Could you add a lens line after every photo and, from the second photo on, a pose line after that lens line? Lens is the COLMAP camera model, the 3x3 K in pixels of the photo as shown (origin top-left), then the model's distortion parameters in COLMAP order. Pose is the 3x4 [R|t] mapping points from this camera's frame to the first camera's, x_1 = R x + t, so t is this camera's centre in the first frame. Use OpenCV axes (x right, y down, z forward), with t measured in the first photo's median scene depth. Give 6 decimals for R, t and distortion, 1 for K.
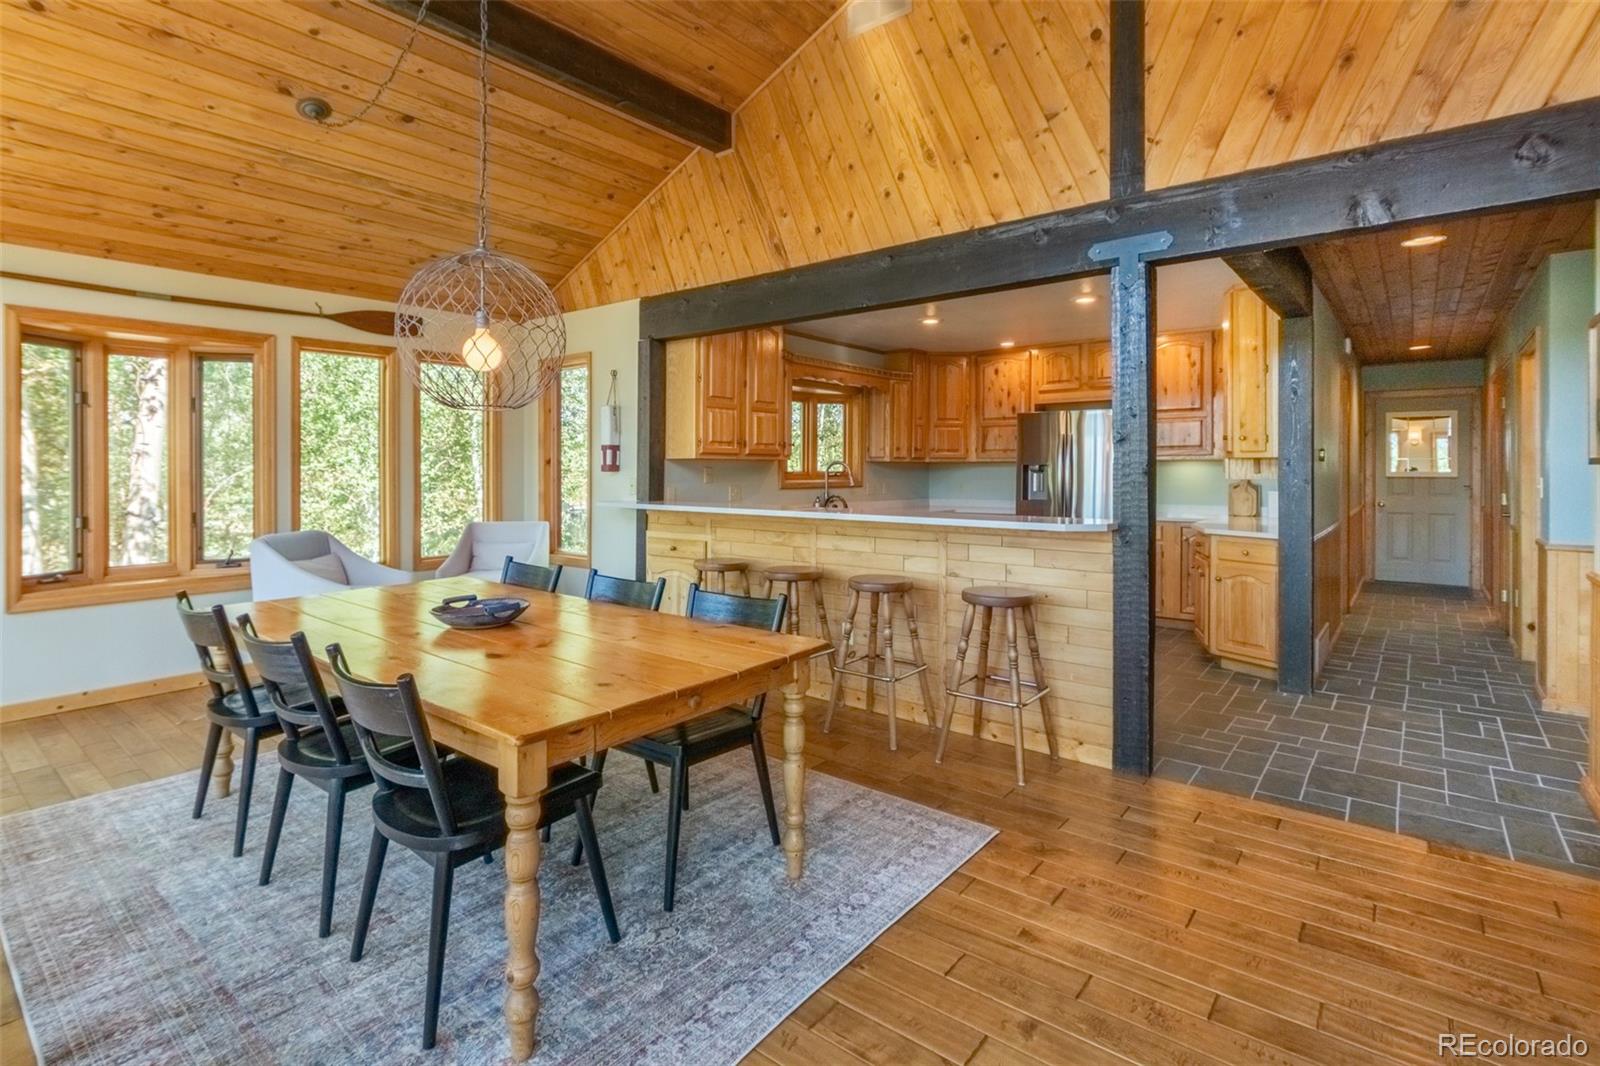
lens RADIAL K [[775.2, 0, 797.3], [0, 775.2, 469.1], [0, 0, 1]] dist [-0.000901, -0.000598]
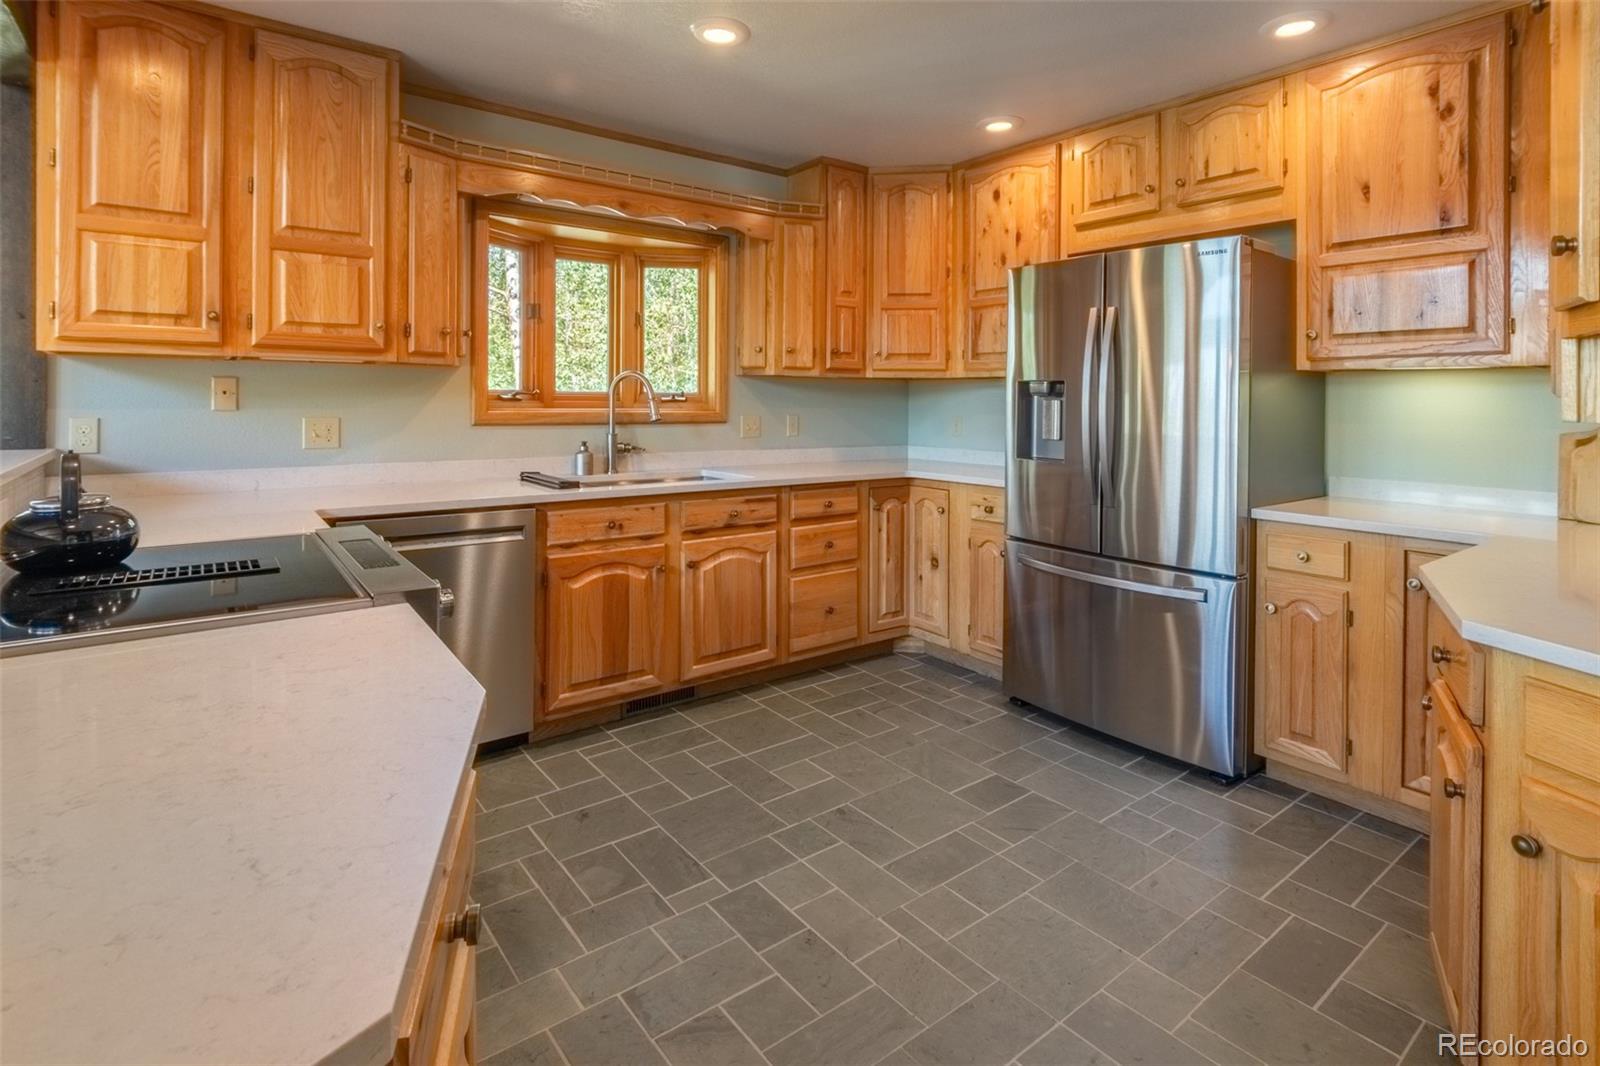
lens RADIAL K [[794.6, 0, 804.3], [0, 794.6, 392.9], [0, 0, 1]] dist [-0.002859, -0.000845]
pose [[0.971435, 0.007079, -0.237200, 0.301540], [-0.009113, 0.999931, -0.007476, 0.006724], [0.237130, 0.009424, 0.971432, 0.556432]]
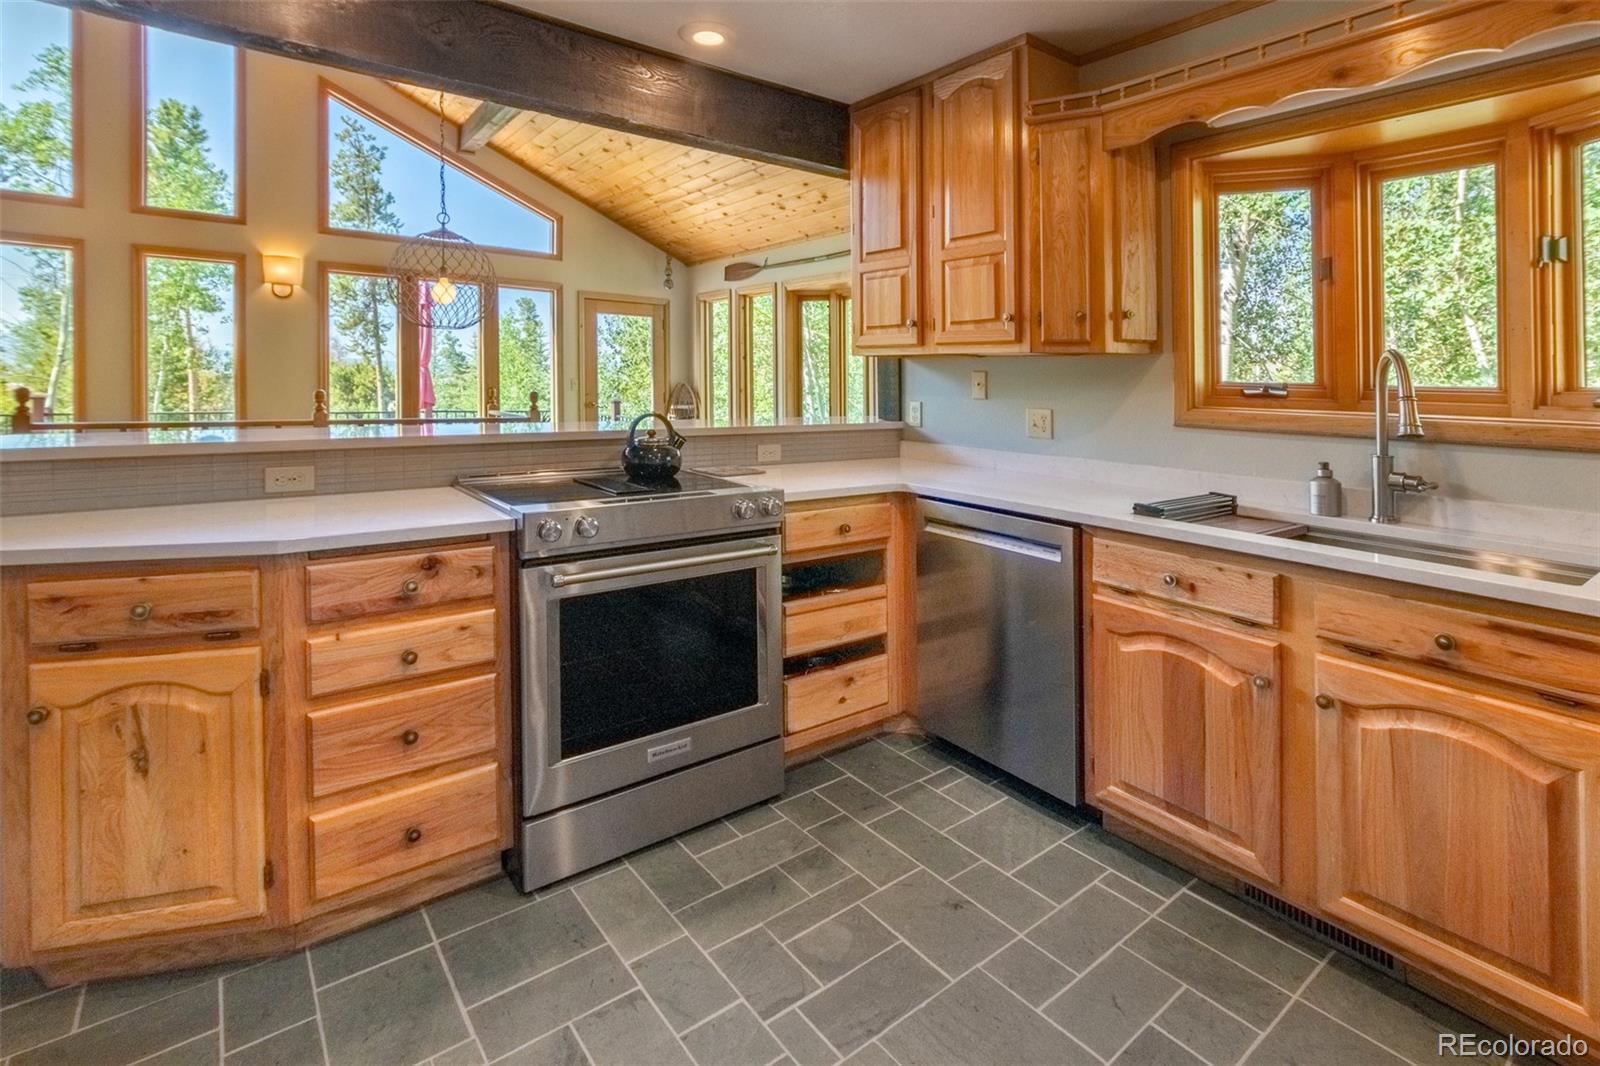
lens RADIAL K [[766.8, 0, 797.6], [0, 766.8, 385.6], [0, 0, 1]] dist [-0.001449, -0.000239]
pose [[-0.246557, 0.004371, -0.969119, 0.409224], [-0.020073, 0.999752, 0.009616, 0.004903], [0.968920, 0.021824, -0.246408, 0.905107]]
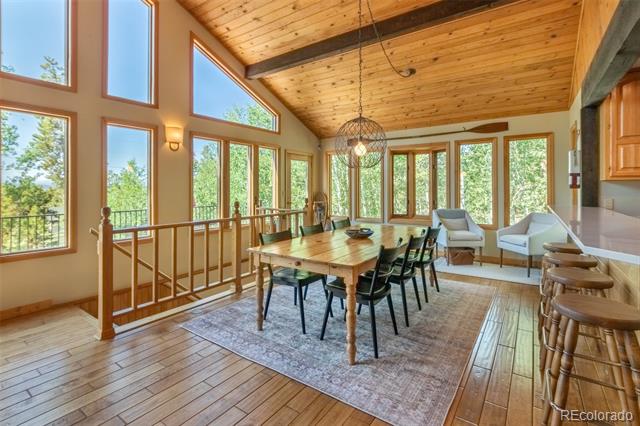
lens RADIAL K [[310.1, 0, 318.9], [0, 310.1, 187.4], [0, 0, 1]] dist [-0.000901, -0.000598]
pose [[0.056511, 0.000301, -0.998402, 0.356832], [0.000648, 1.000000, 0.000338, 0.000304], [0.998402, -0.000666, 0.056510, 0.333954]]
